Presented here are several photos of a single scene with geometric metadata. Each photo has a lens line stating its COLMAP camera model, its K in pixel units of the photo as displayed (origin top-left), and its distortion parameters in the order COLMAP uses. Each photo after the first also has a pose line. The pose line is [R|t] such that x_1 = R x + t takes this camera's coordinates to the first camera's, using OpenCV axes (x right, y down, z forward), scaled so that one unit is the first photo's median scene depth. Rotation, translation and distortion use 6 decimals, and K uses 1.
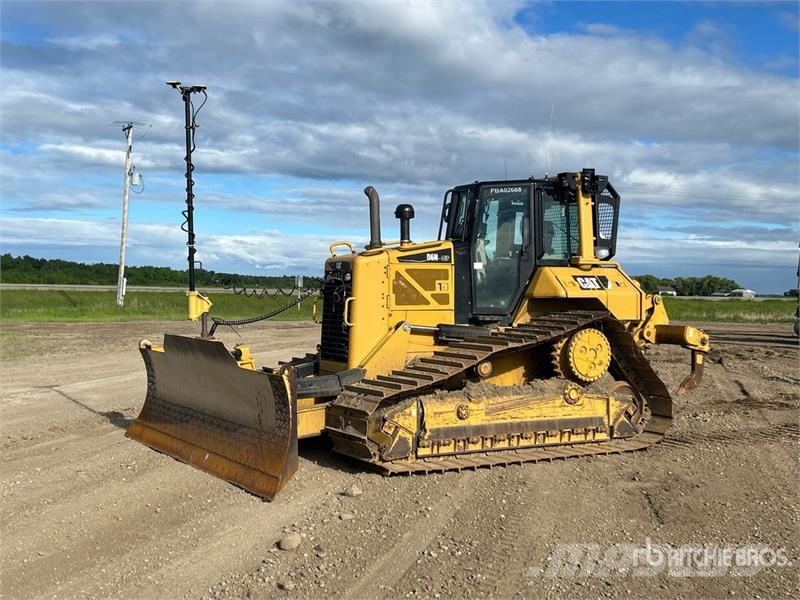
lens RADIAL K [[965.1, 0, 393.6], [0, 965.1, 300.8], [0, 0, 1]] dist [0.171126, -0.026245]
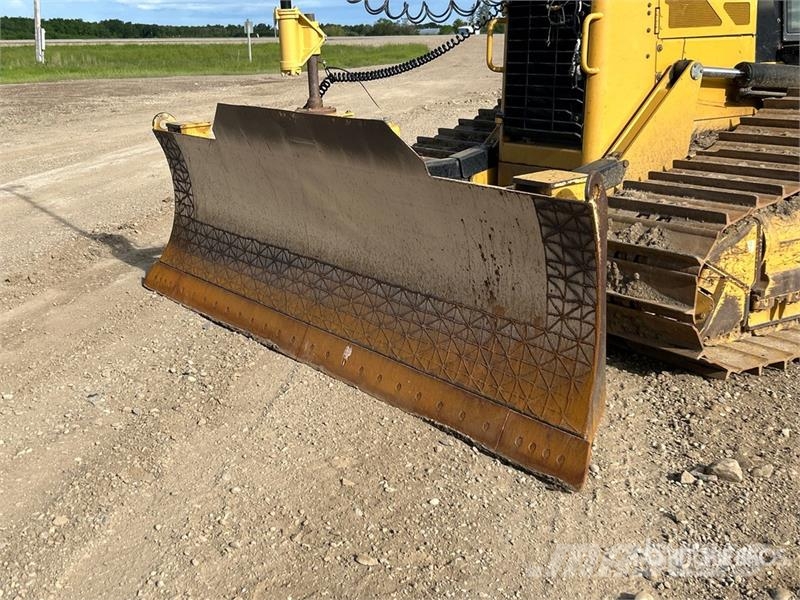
lens RADIAL K [[1014.8, 0, 397.5], [0, 1014.8, 300.7], [0, 0, 1]] dist [0.130103, -0.303478]
pose [[0.997617, -0.046913, 0.050598, -0.169122], [0.033439, 0.970149, 0.240193, 0.009044], [-0.060355, -0.237928, 0.969406, 0.444670]]
